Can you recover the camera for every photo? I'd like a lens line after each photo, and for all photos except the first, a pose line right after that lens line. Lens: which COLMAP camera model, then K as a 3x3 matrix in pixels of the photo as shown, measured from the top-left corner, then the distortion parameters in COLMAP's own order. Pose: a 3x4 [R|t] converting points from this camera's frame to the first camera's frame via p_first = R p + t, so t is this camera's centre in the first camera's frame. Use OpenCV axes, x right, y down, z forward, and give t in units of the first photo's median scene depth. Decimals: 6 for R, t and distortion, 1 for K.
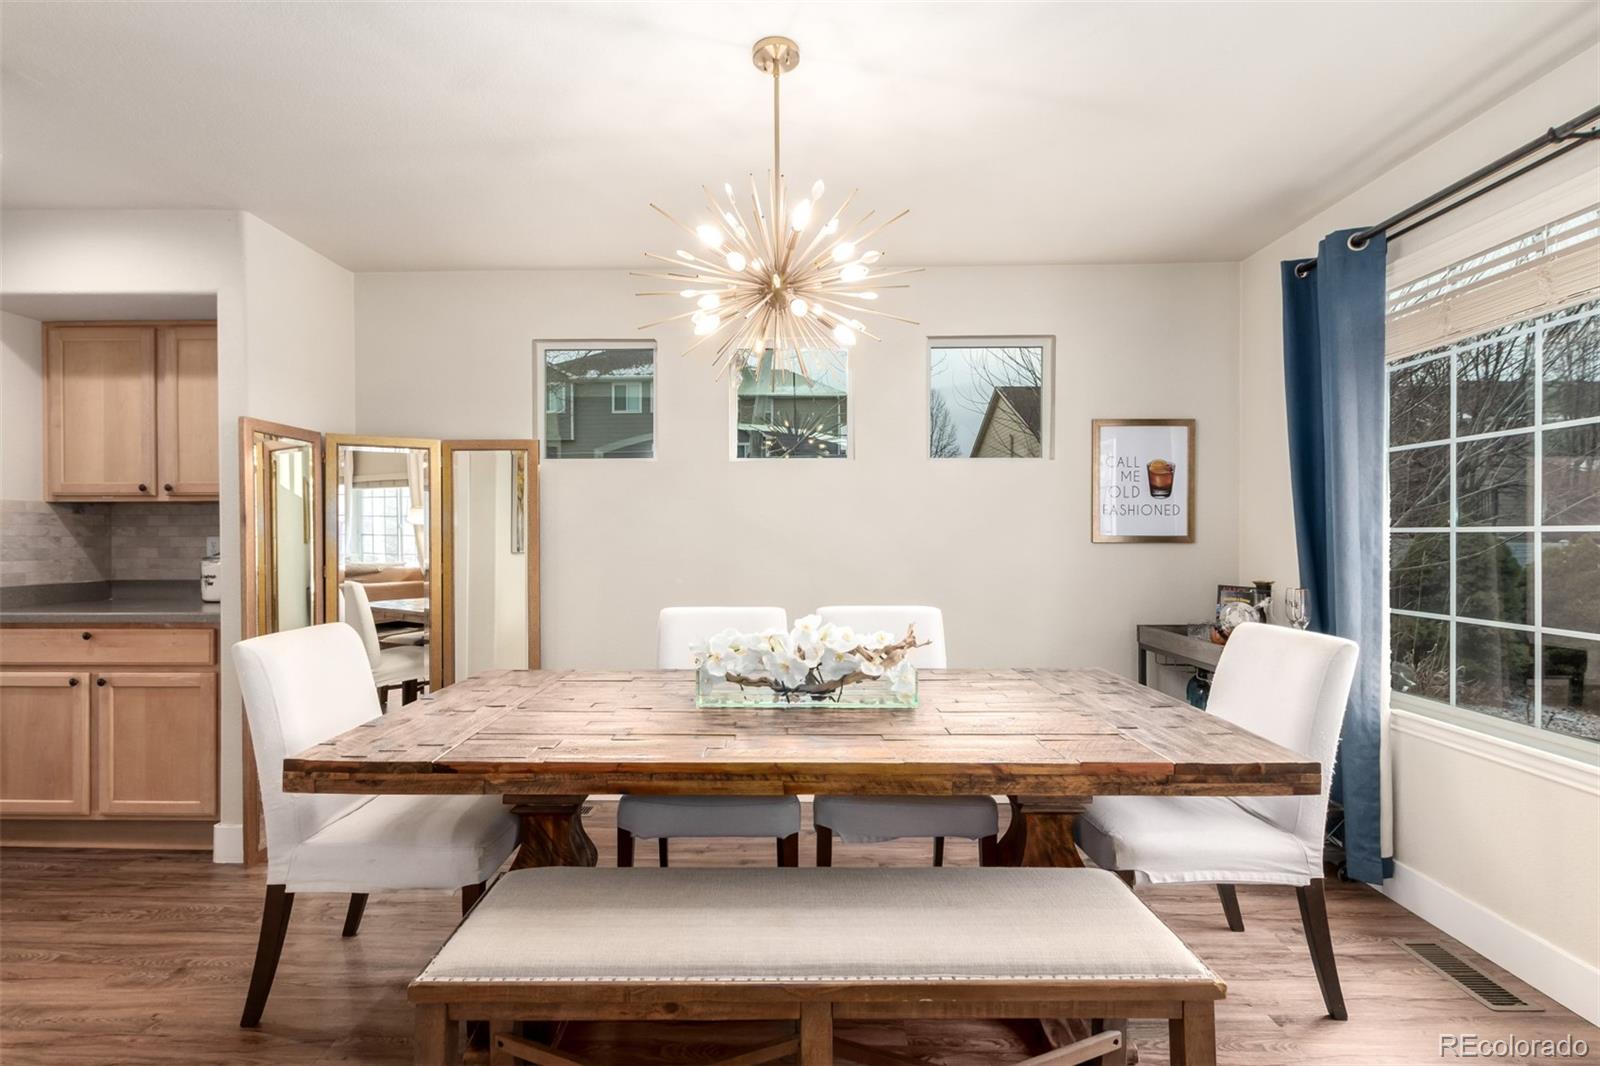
lens RADIAL K [[739.7, 0, 800.3], [0, 739.7, 529.3], [0, 0, 1]] dist [0.008876, -0.005851]
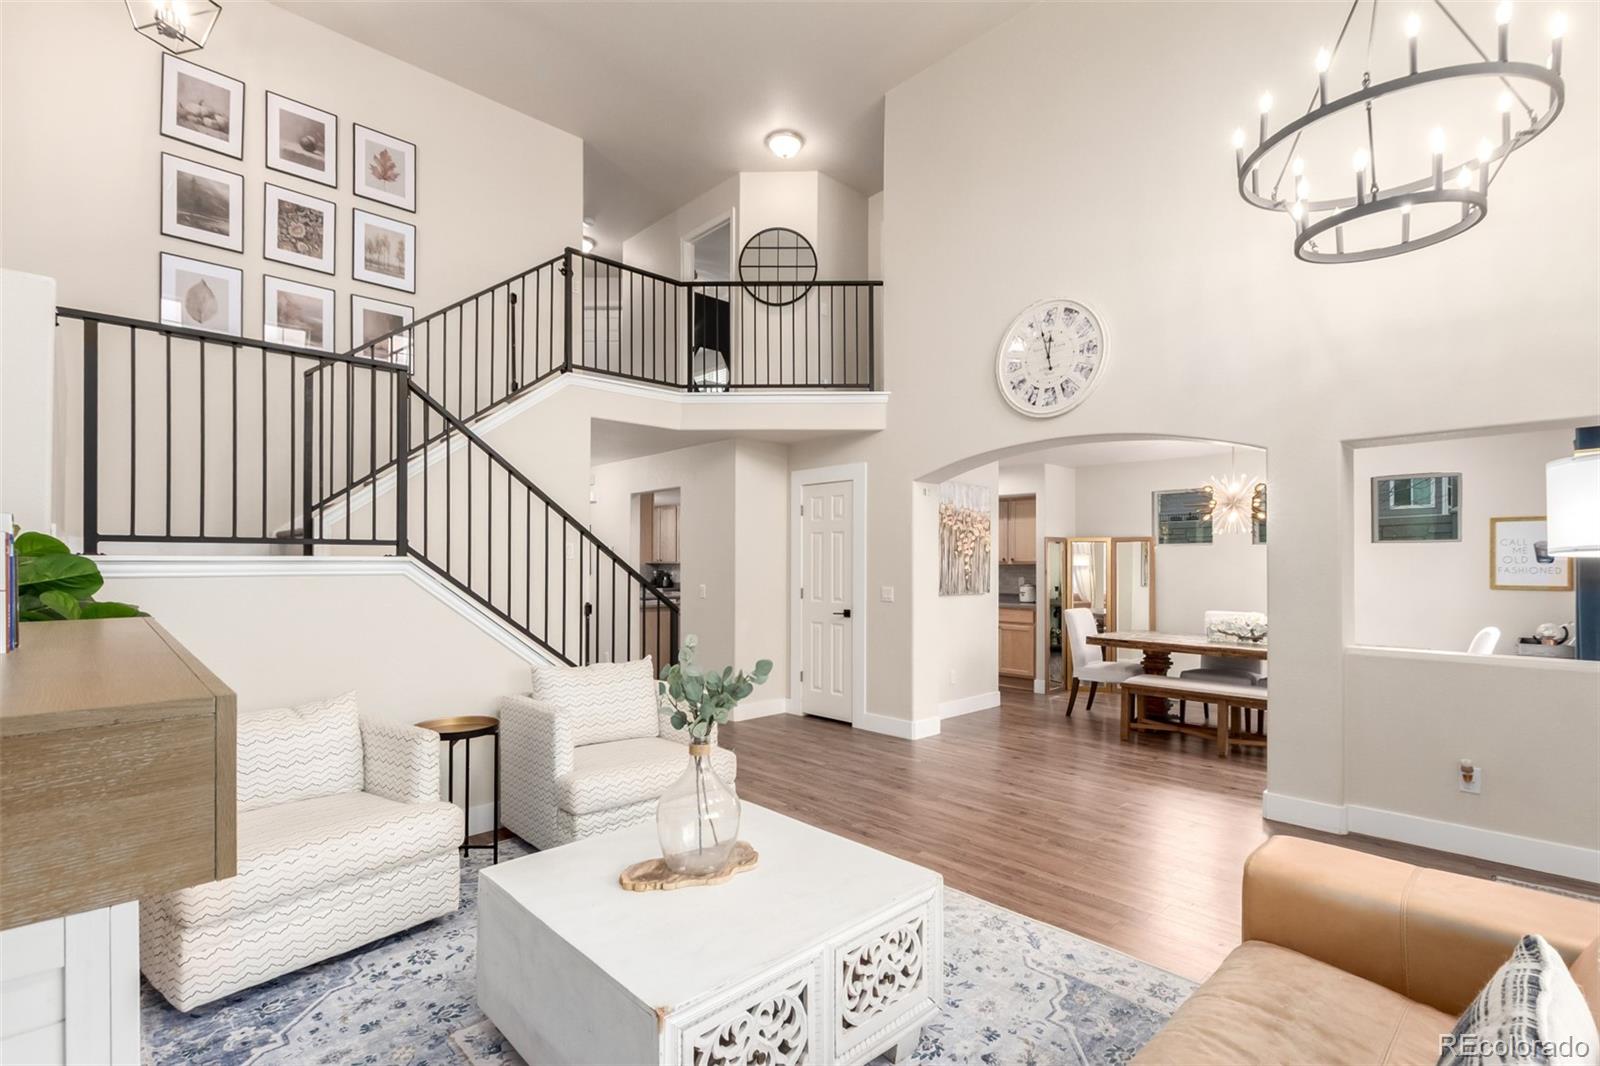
lens RADIAL K [[739.7, 0, 802.8], [0, 739.7, 561.9], [0, 0, 1]] dist [0.008876, -0.005851]
pose [[0.699903, 0.001260, -0.714237, 0.538531], [-0.002832, 0.999995, -0.001011, -0.042397], [0.714233, 0.002730, 0.699903, -1.422998]]
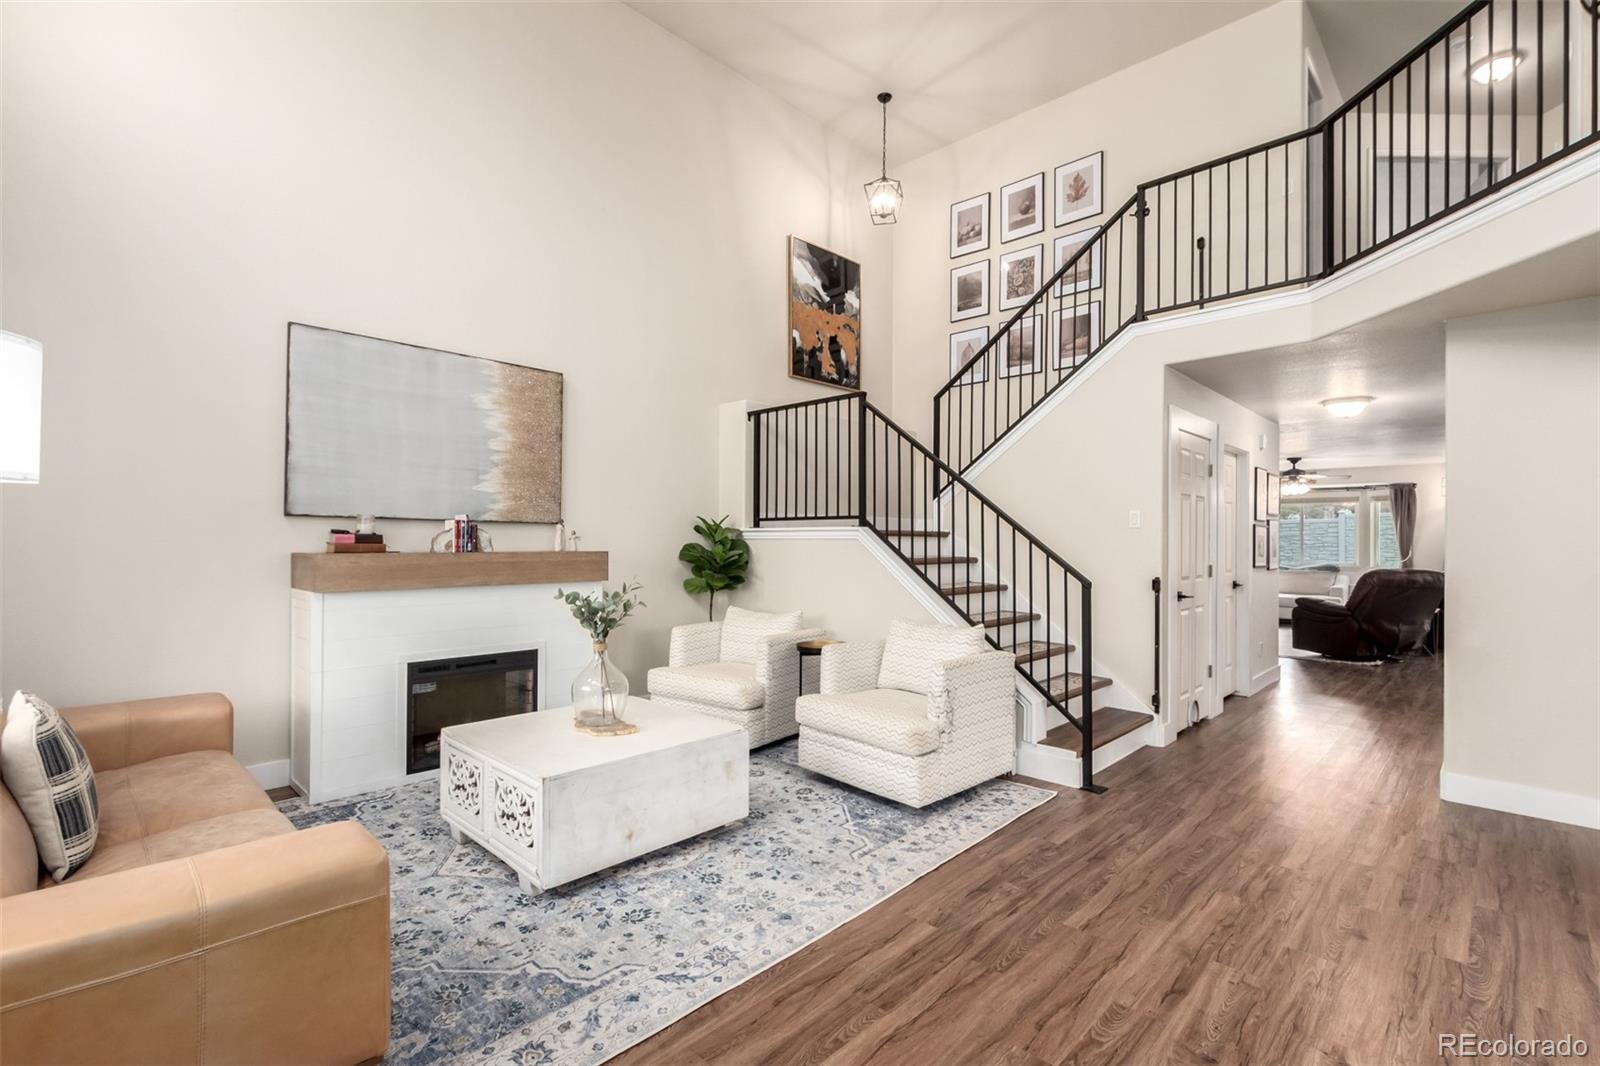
lens RADIAL K [[739.7, 0, 810.3], [0, 739.7, 531.5], [0, 0, 1]] dist [0.008876, -0.005851]
pose [[-0.688210, -0.009821, -0.725445, 0.540246], [-0.003483, 0.999942, -0.010233, -0.023135], [0.725503, -0.004516, -0.688204, -0.074775]]
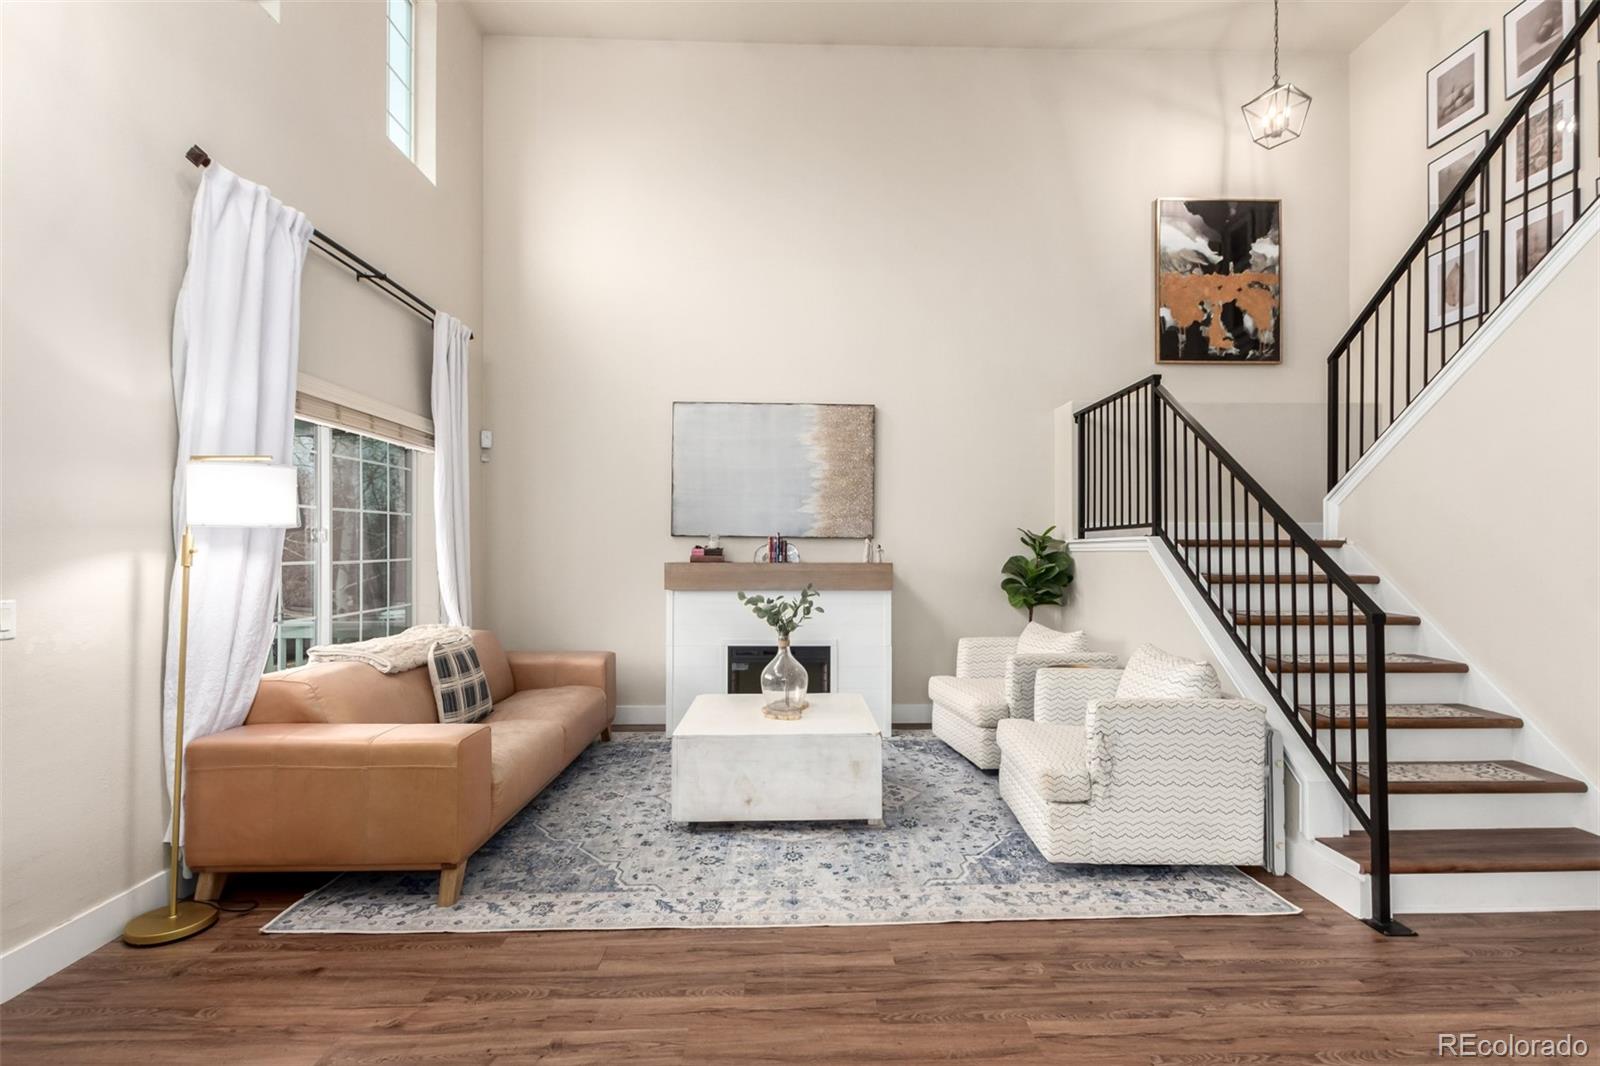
lens RADIAL K [[736.3, 0, 802.4], [0, 736.3, 545.7], [0, 0, 1]] dist [0.004235, -0.003031]
pose [[-0.999713, -0.000650, -0.023949, -0.016705], [-0.000395, 0.999943, -0.010651, -0.018280], [0.023955, -0.010639, -0.999656, 0.211443]]
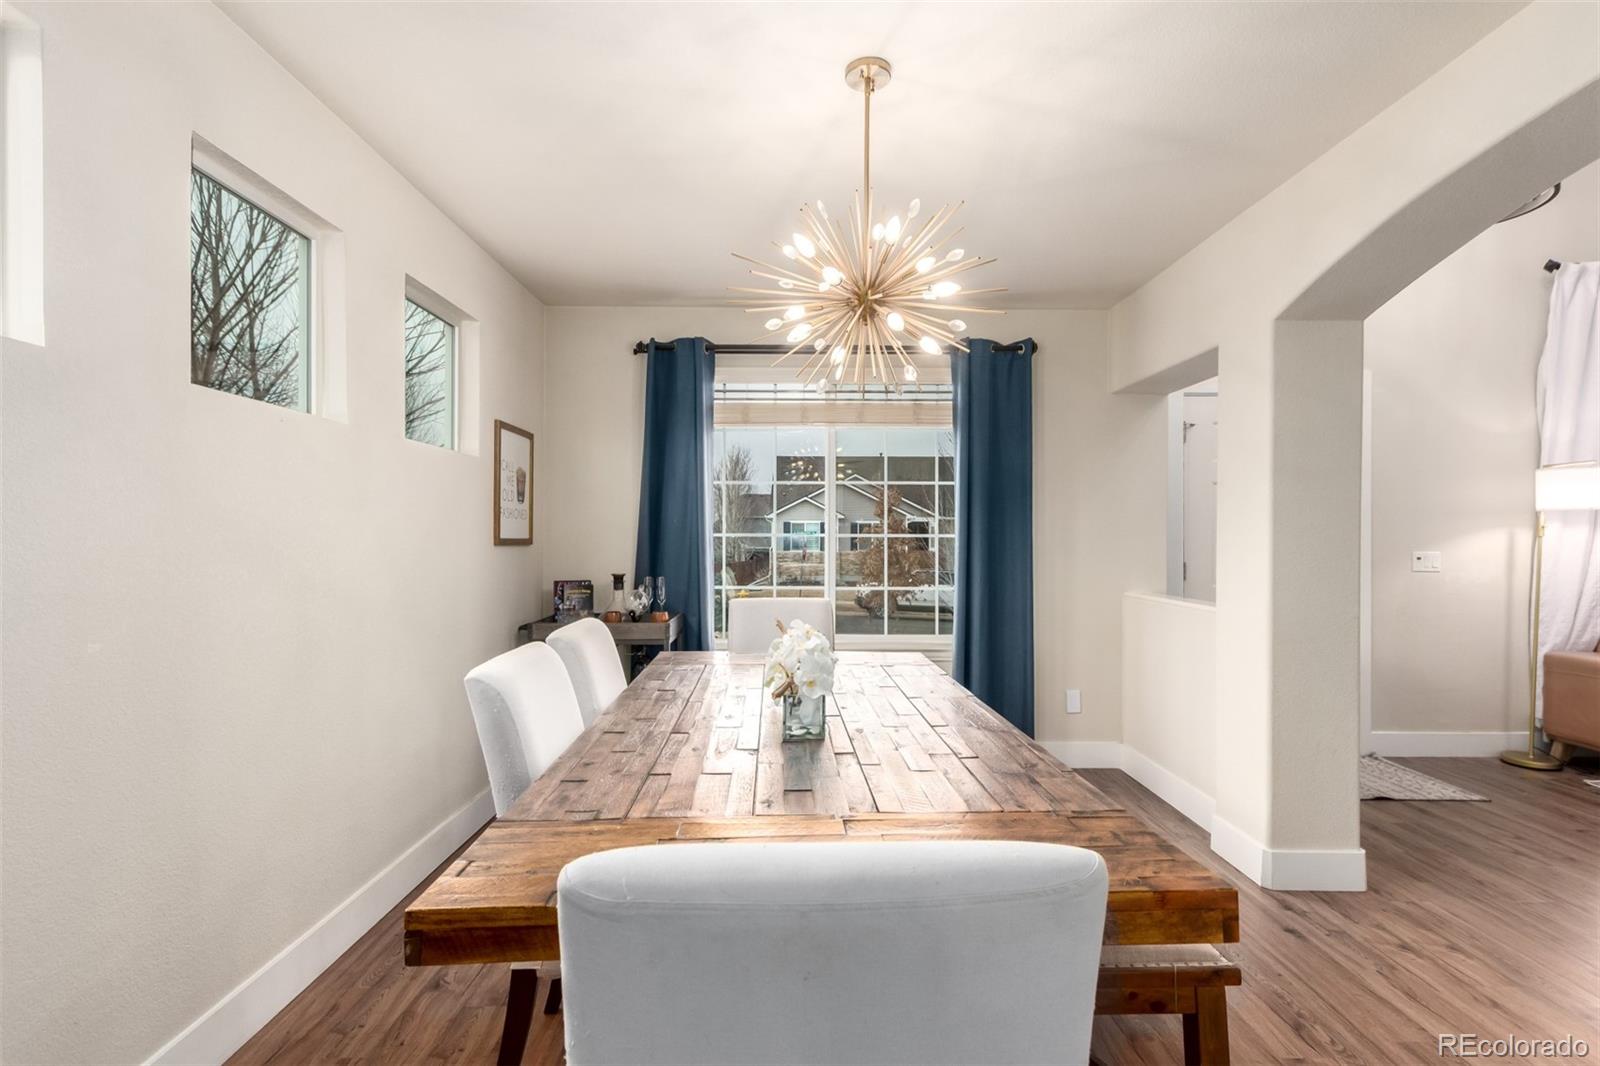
lens RADIAL K [[739.7, 0, 808.6], [0, 739.7, 537.8], [0, 0, 1]] dist [0.008876, -0.005851]
pose [[-0.004102, -0.002332, 0.999989, -0.631224], [-0.009085, 0.999956, 0.002294, 0.007642], [-0.999950, -0.009075, -0.004123, 0.648385]]
